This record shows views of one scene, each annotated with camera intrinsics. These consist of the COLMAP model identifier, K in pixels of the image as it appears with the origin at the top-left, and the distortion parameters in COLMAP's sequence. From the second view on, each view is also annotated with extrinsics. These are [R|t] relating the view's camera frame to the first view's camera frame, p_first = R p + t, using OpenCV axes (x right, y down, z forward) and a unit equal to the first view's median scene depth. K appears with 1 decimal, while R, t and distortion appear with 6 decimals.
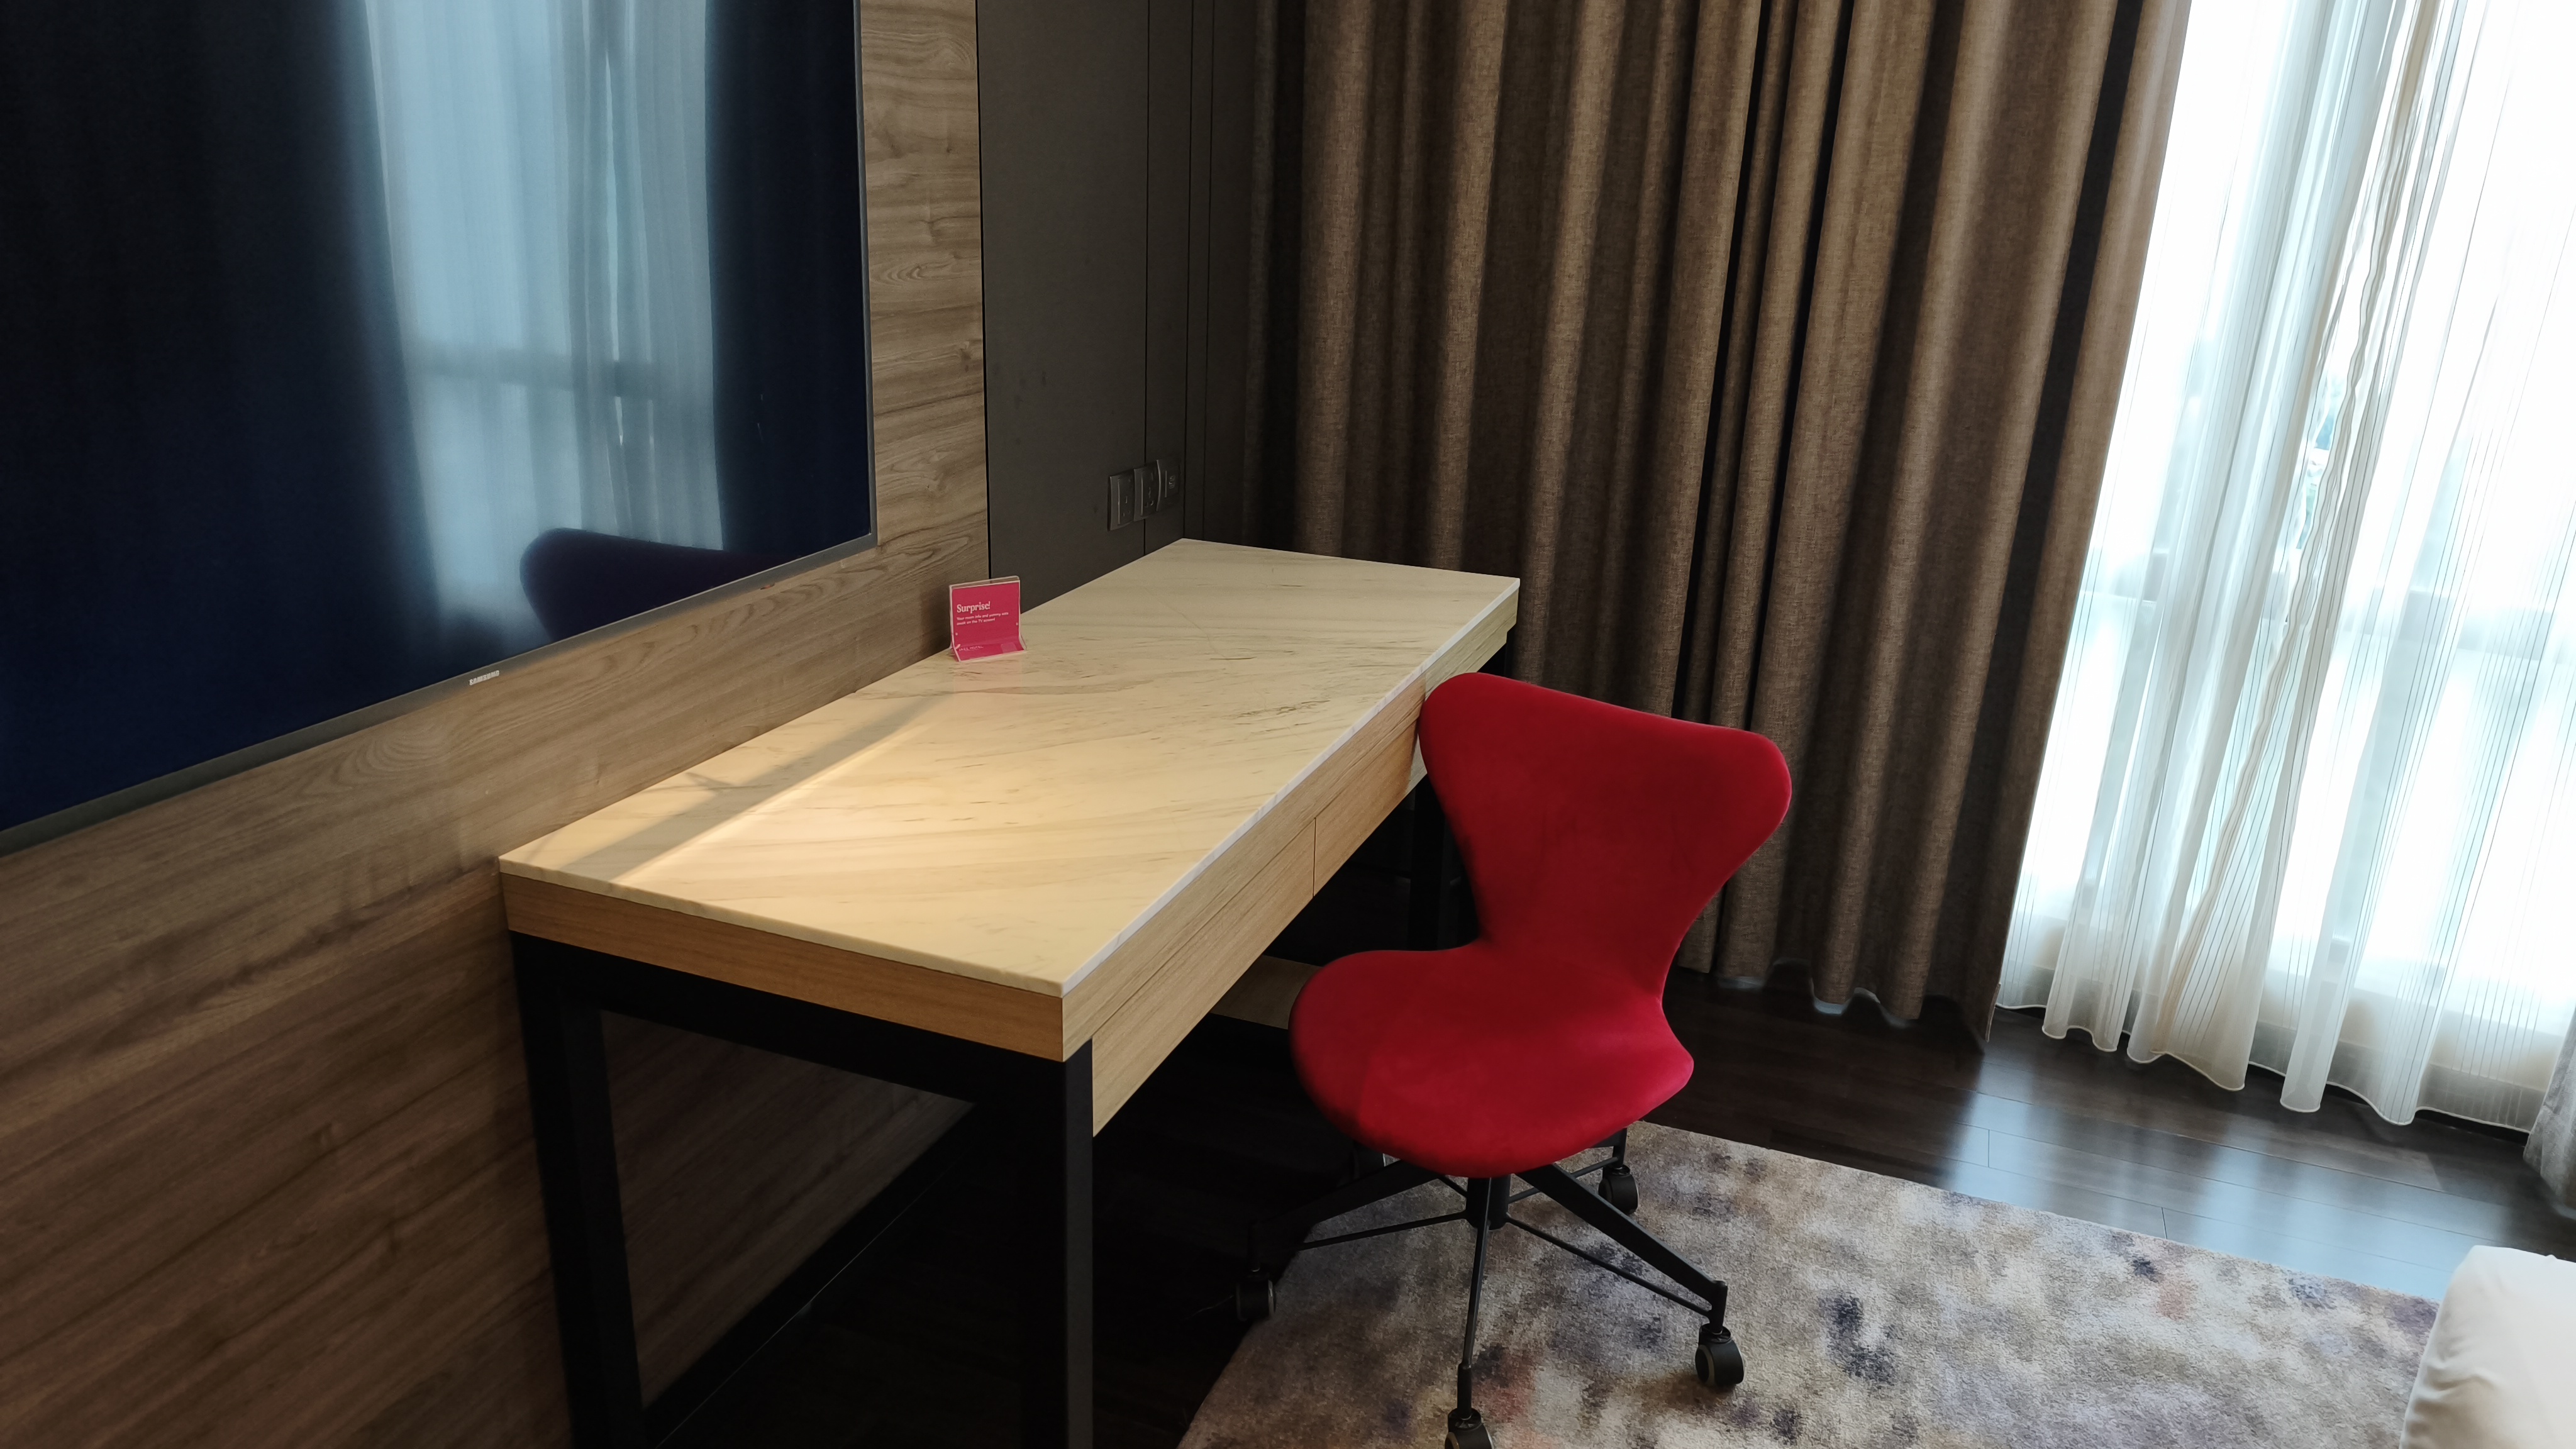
lens RADIAL K [[1763.3, 0, 1266.1], [0, 1763.3, 721.5], [0, 0, 1]] dist [0.049229, -0.036183]
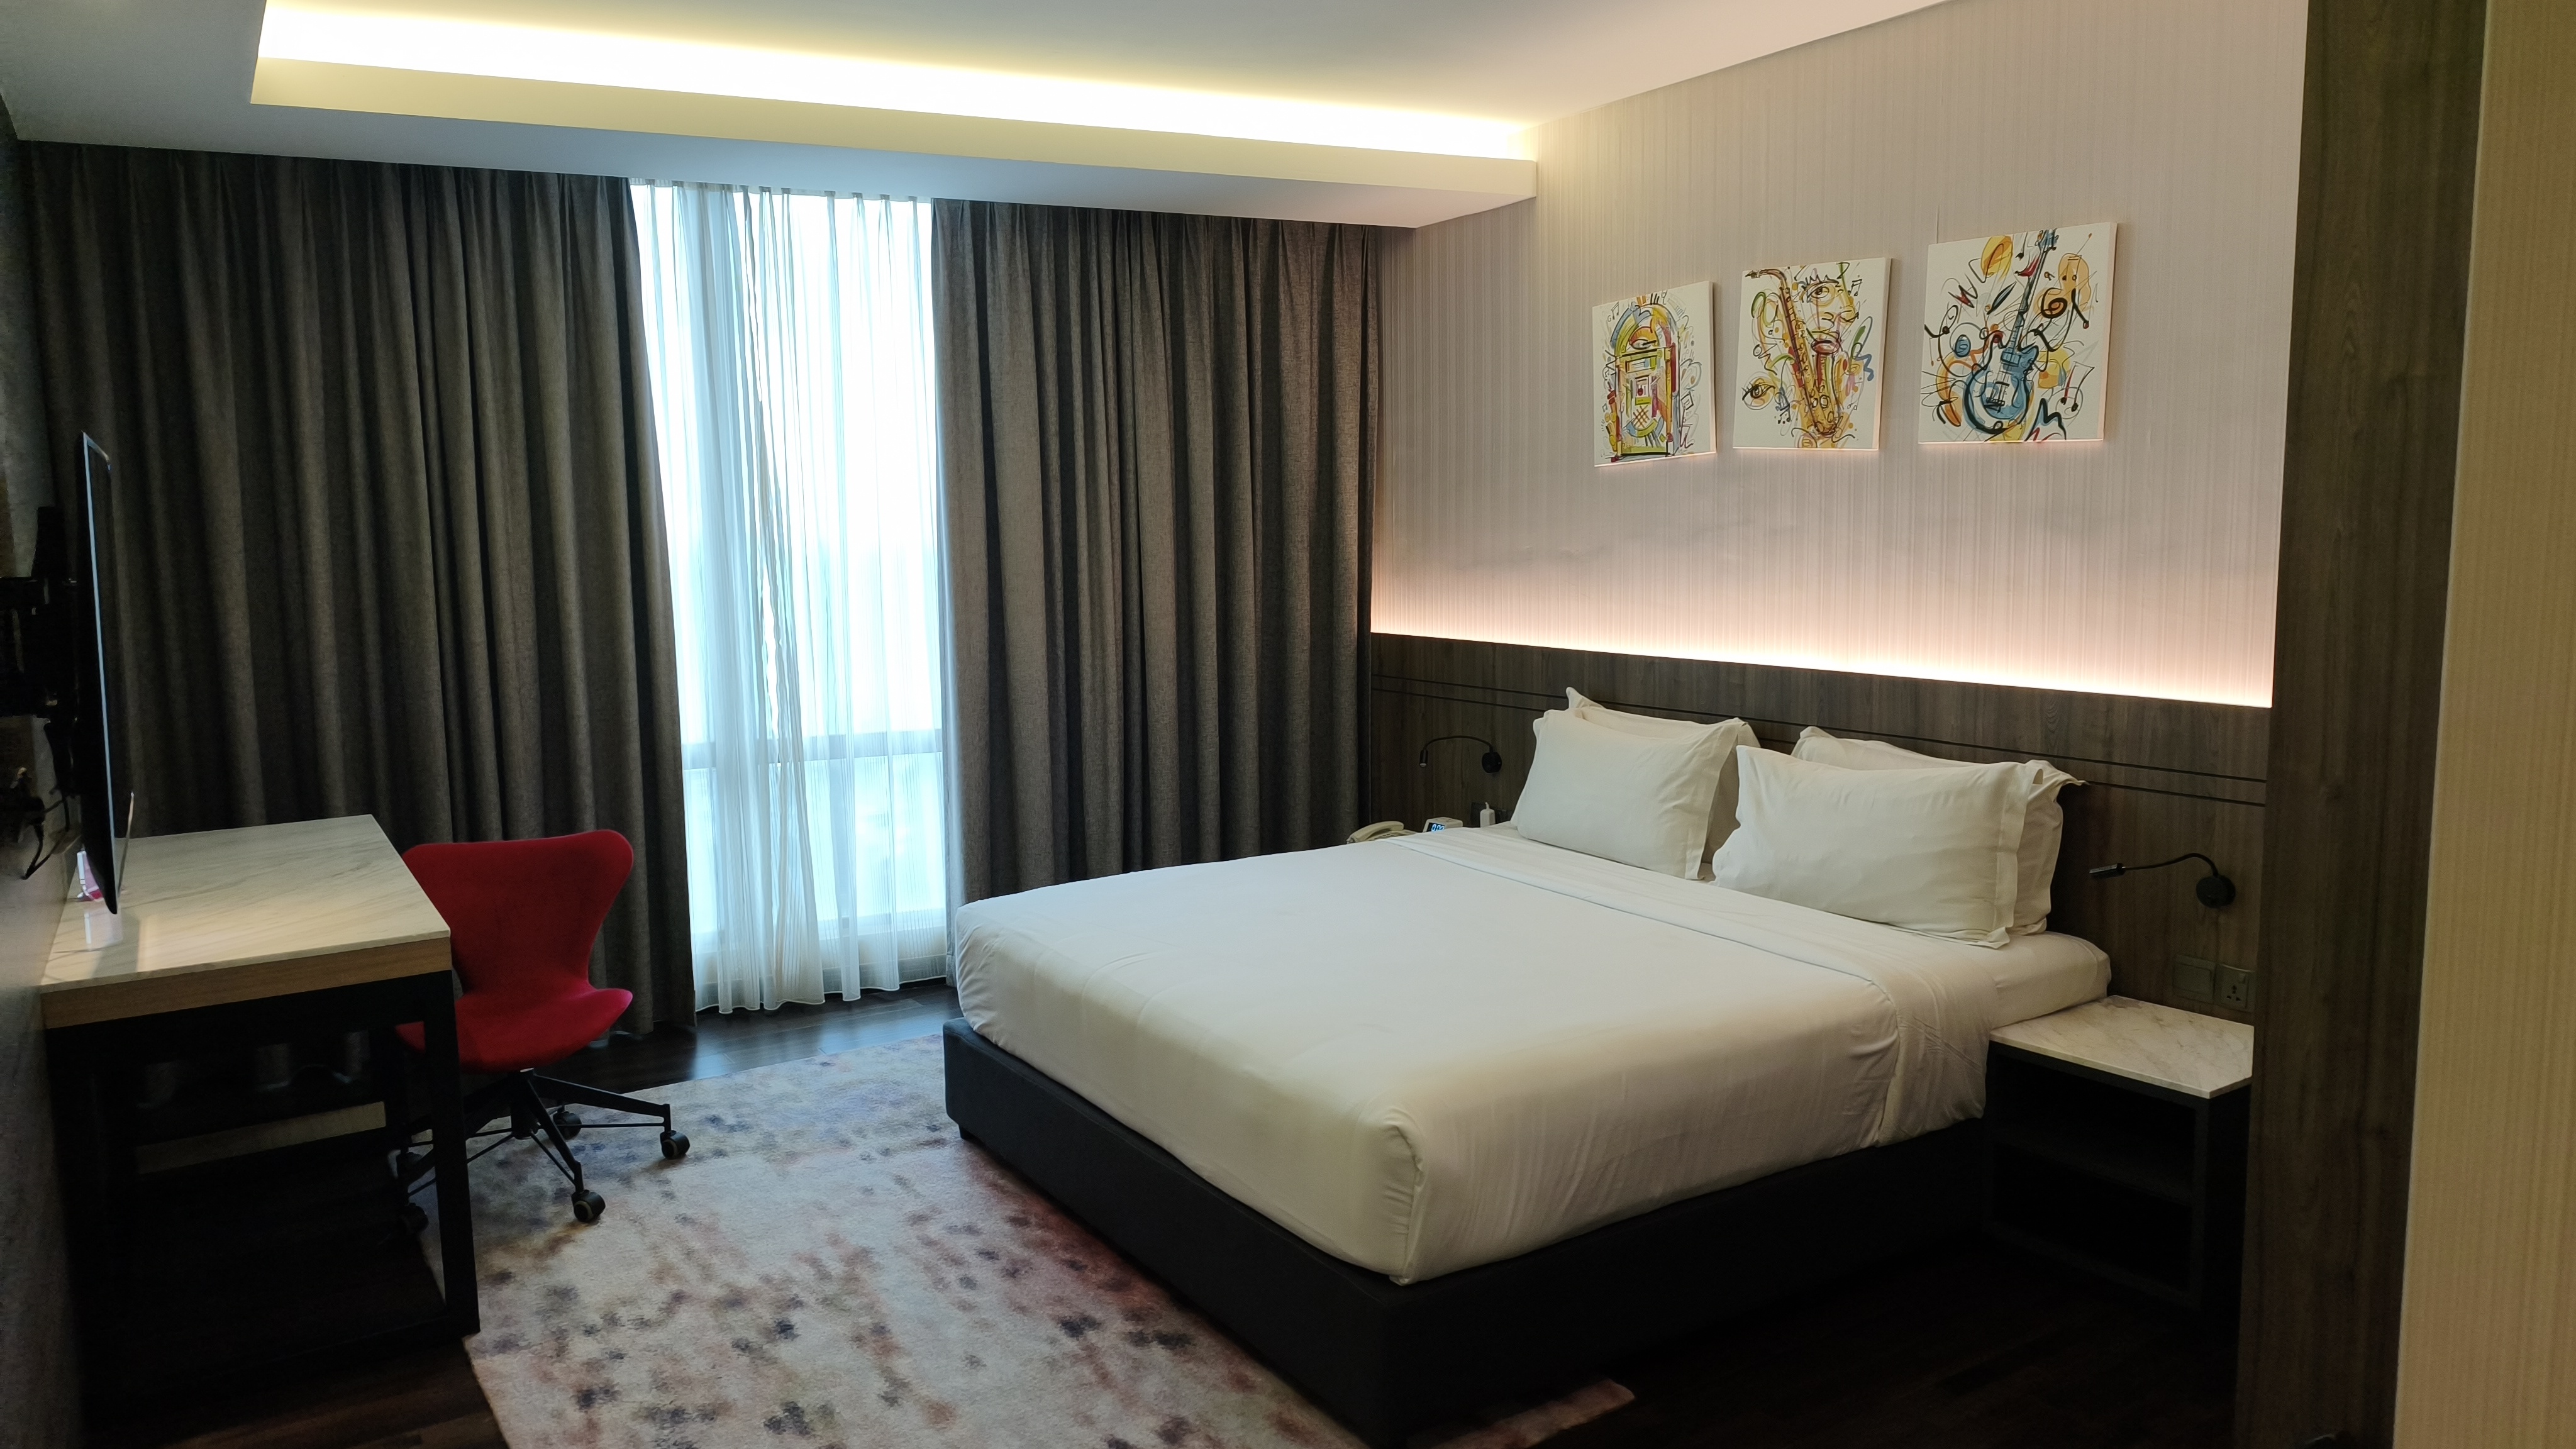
lens RADIAL K [[1763.3, 0, 1286.5], [0, 1763.3, 727.2], [0, 0, 1]] dist [0.049229, -0.036183]
pose [[0.598997, -0.148331, 0.786893, -0.647086], [0.299933, 0.952715, -0.048726, 0.178133], [-0.742457, 0.265202, 0.615163, -0.650293]]
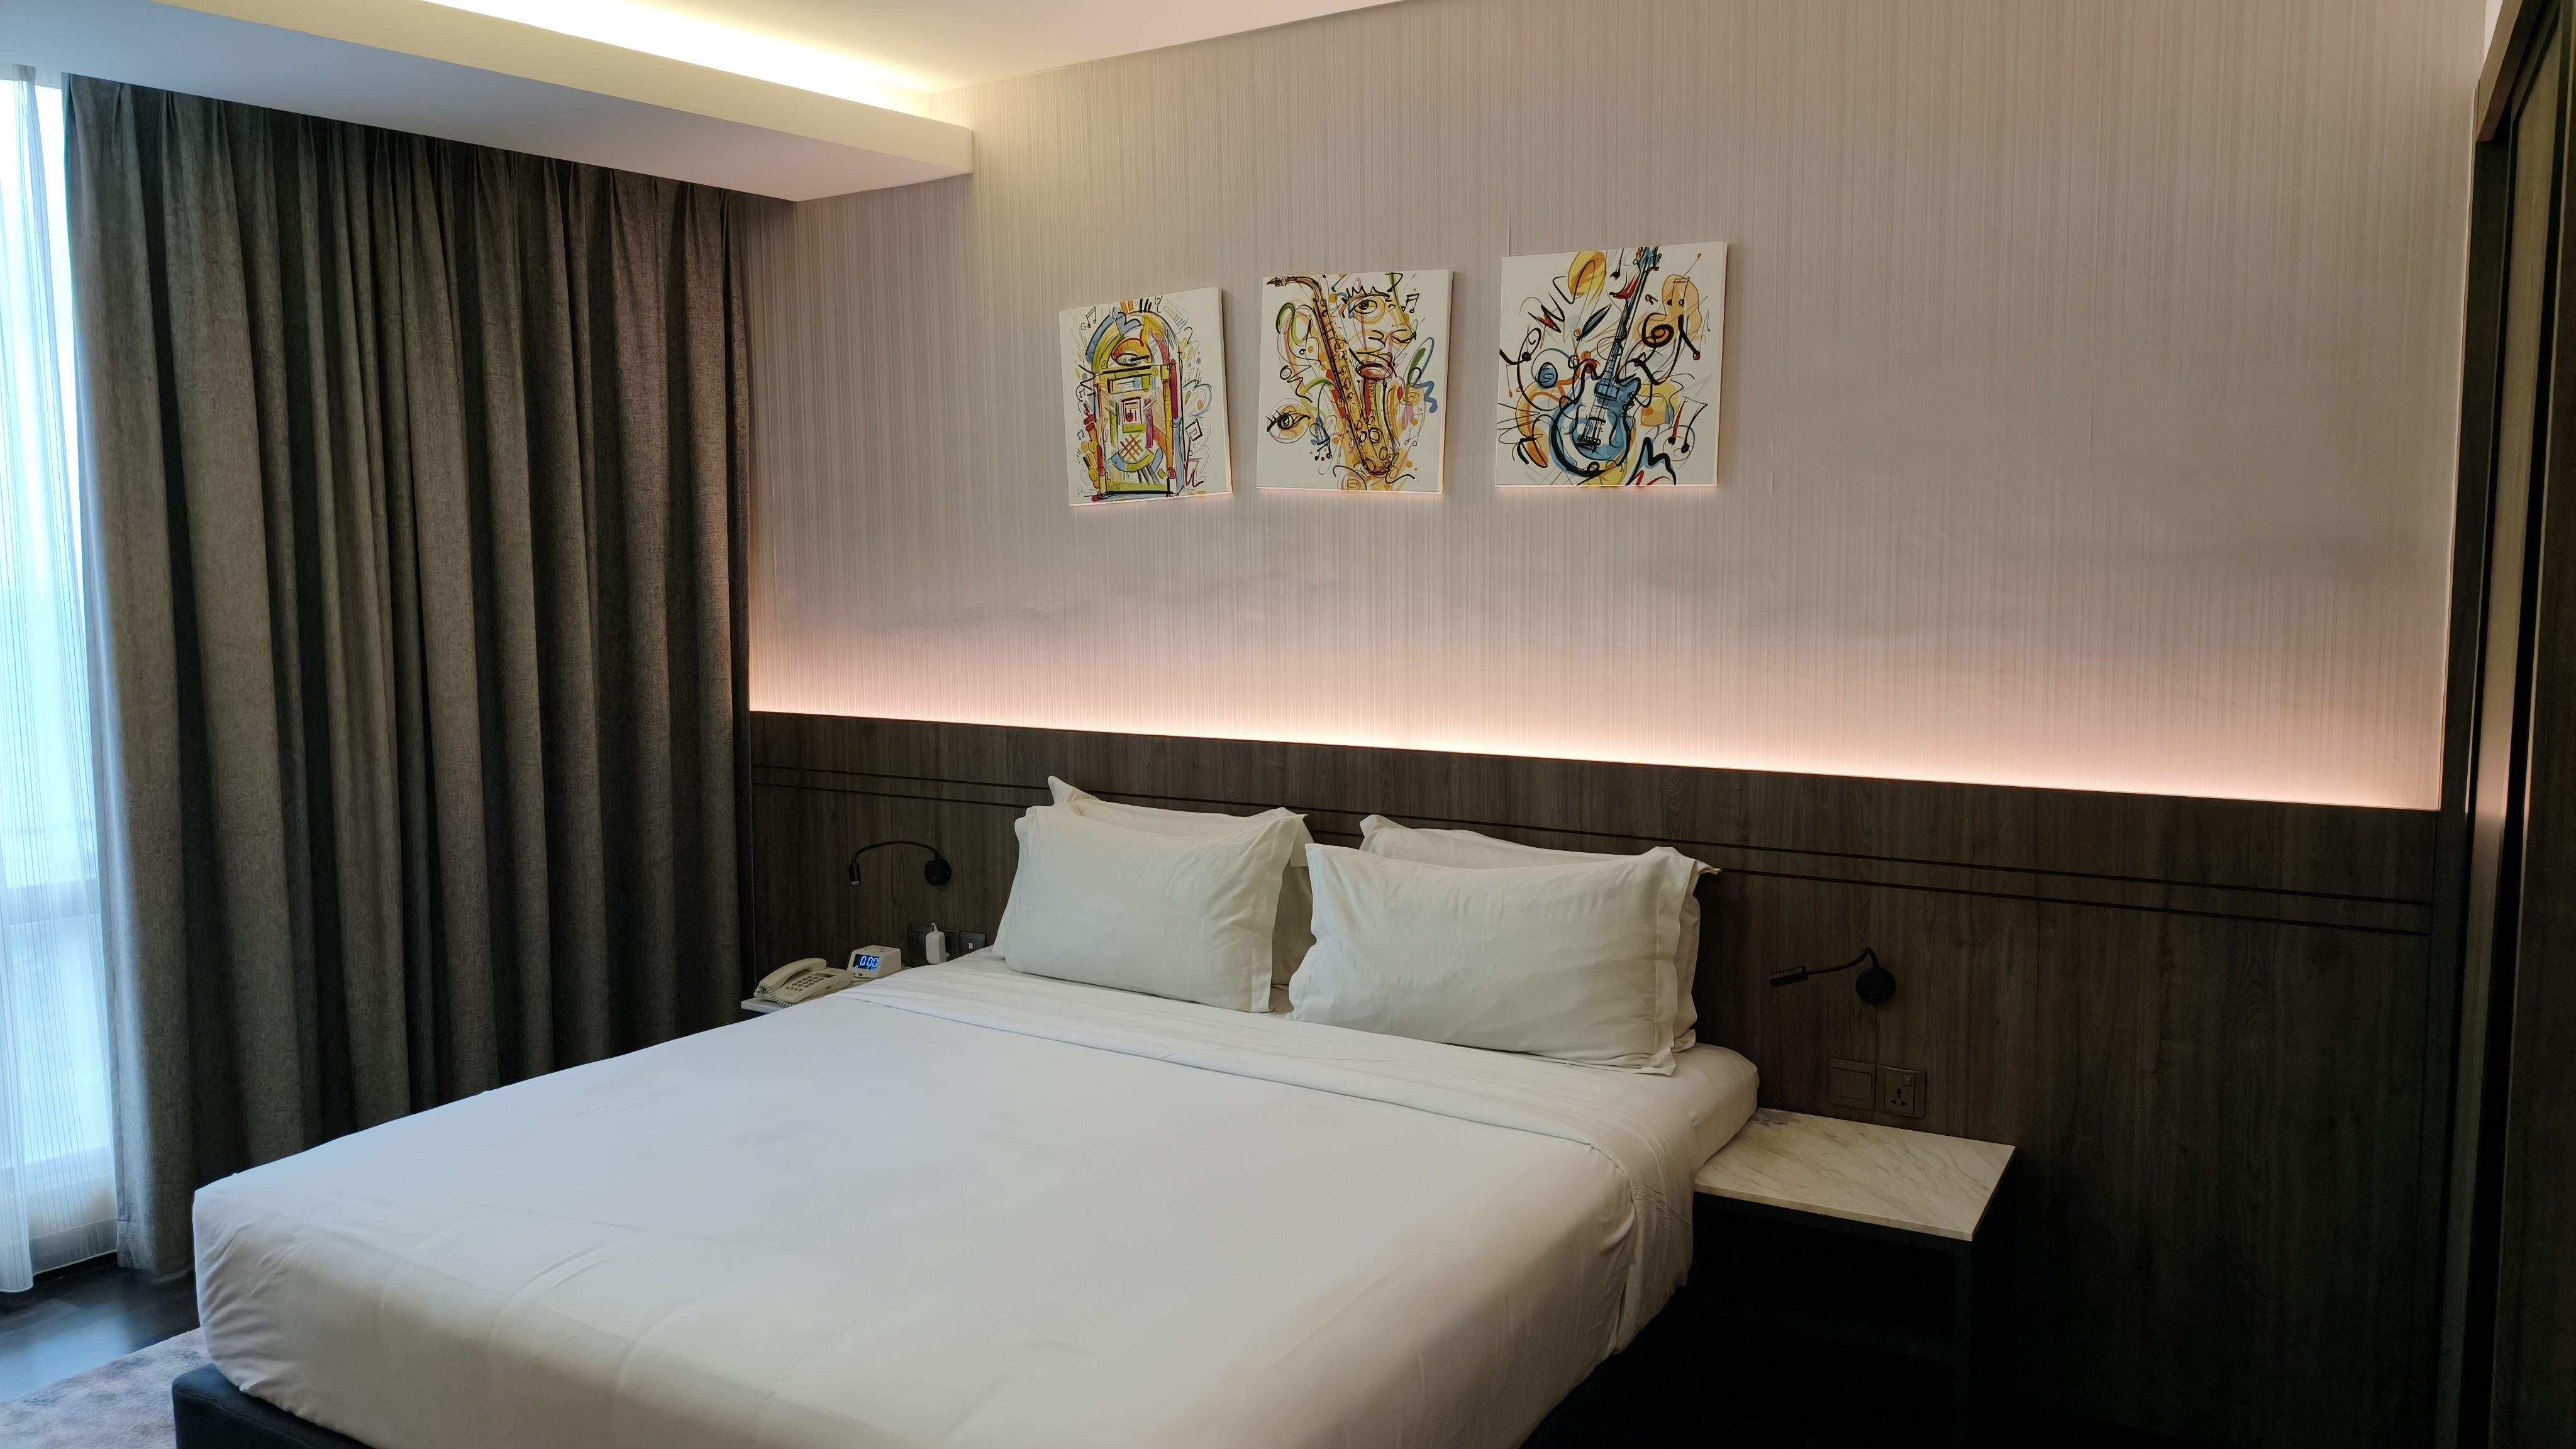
lens RADIAL K [[1763.3, 0, 1308.6], [0, 1763.3, 729.5], [0, 0, 1]] dist [0.049229, -0.036183]
pose [[0.186556, -0.143888, 0.971850, -0.417952], [0.336235, 0.938830, 0.074455, 0.060976], [-0.923116, 0.312881, 0.223525, -0.291743]]
